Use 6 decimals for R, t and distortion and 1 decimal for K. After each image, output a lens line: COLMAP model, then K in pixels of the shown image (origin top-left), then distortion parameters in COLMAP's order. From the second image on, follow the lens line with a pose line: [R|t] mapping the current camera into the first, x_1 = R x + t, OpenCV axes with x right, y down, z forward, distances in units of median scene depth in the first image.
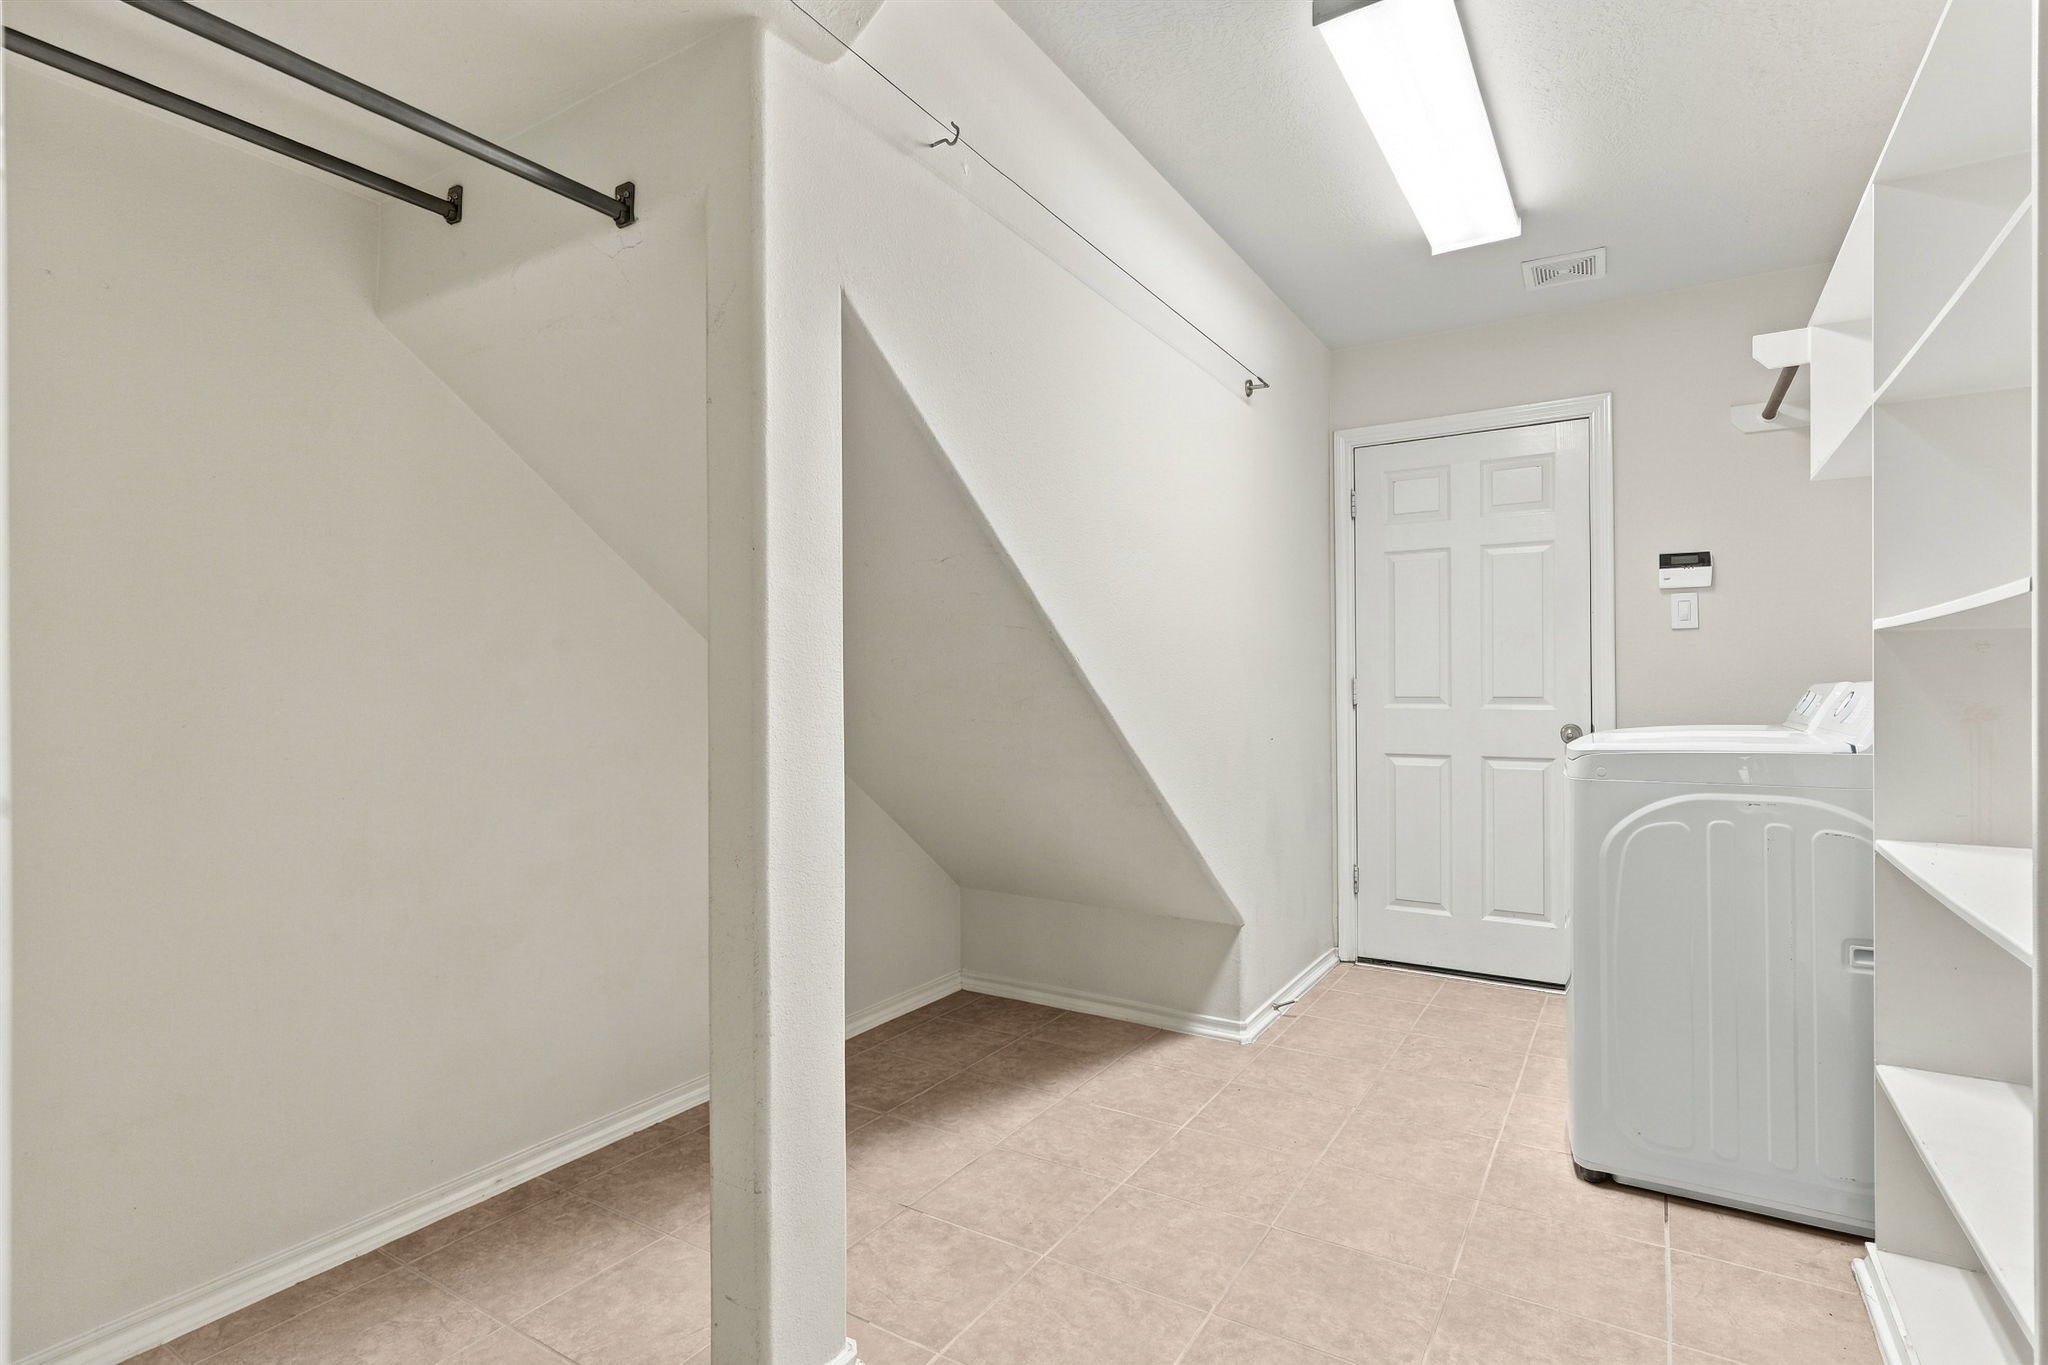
lens RADIAL K [[965.7, 0, 1005.6], [0, 965.7, 680.2], [0, 0, 1]] dist [0.000161, -0.000212]
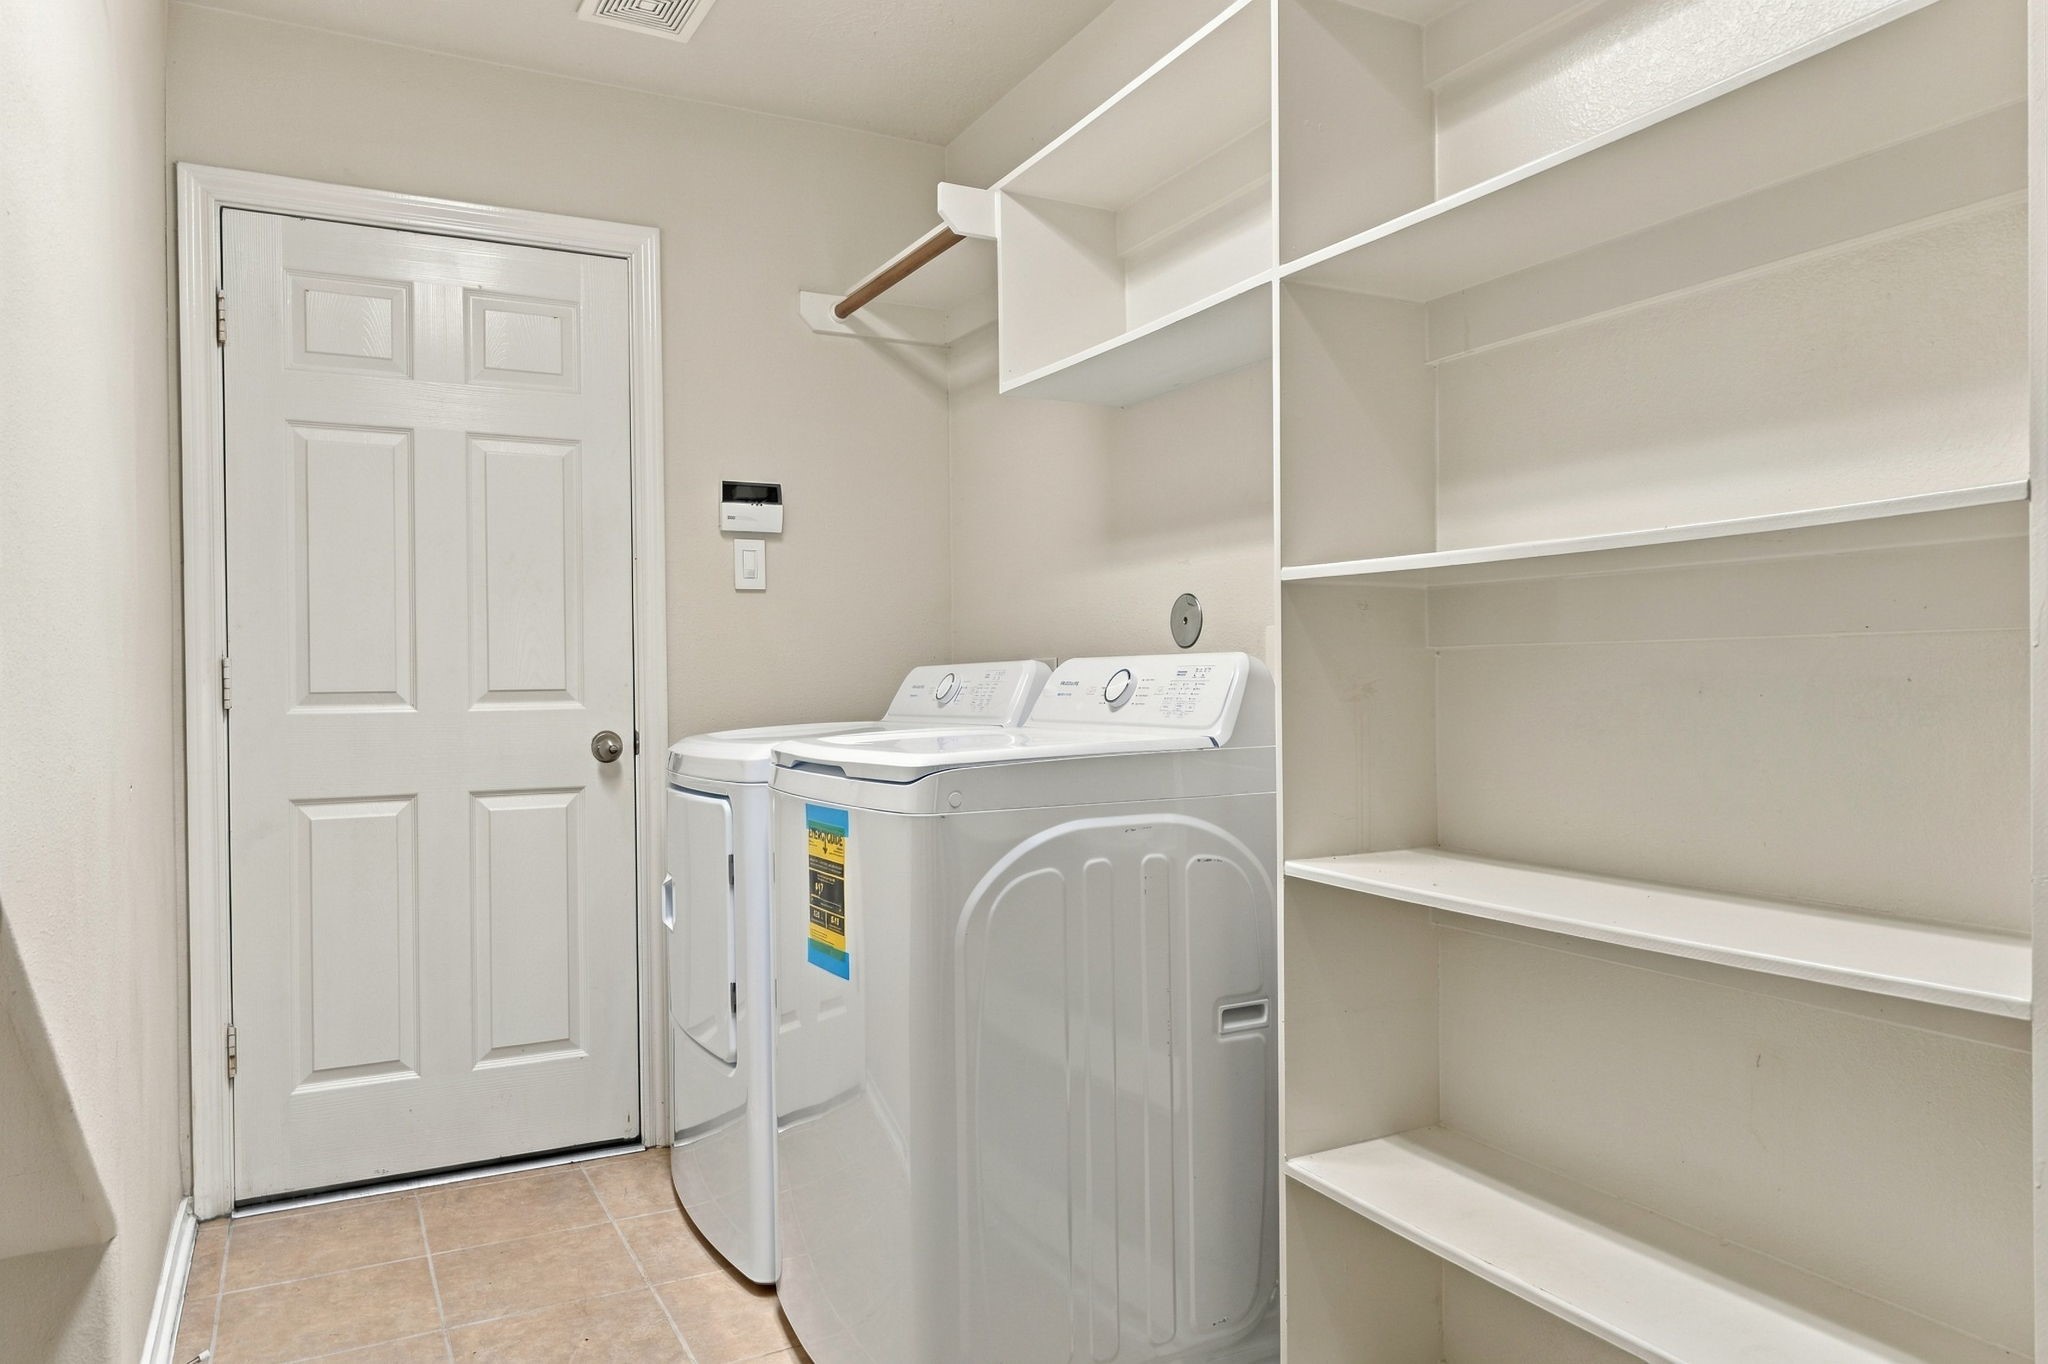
lens RADIAL K [[1364.3, 0, 1014.4], [0, 1364.3, 674.3], [0, 0, 1]] dist [0.005750, 0.004612]
pose [[0.506295, 0.000967, 0.862360, -0.060314], [0.002197, 0.999995, -0.002411, 0.011092], [-0.862358, 0.003115, 0.506290, 0.321858]]
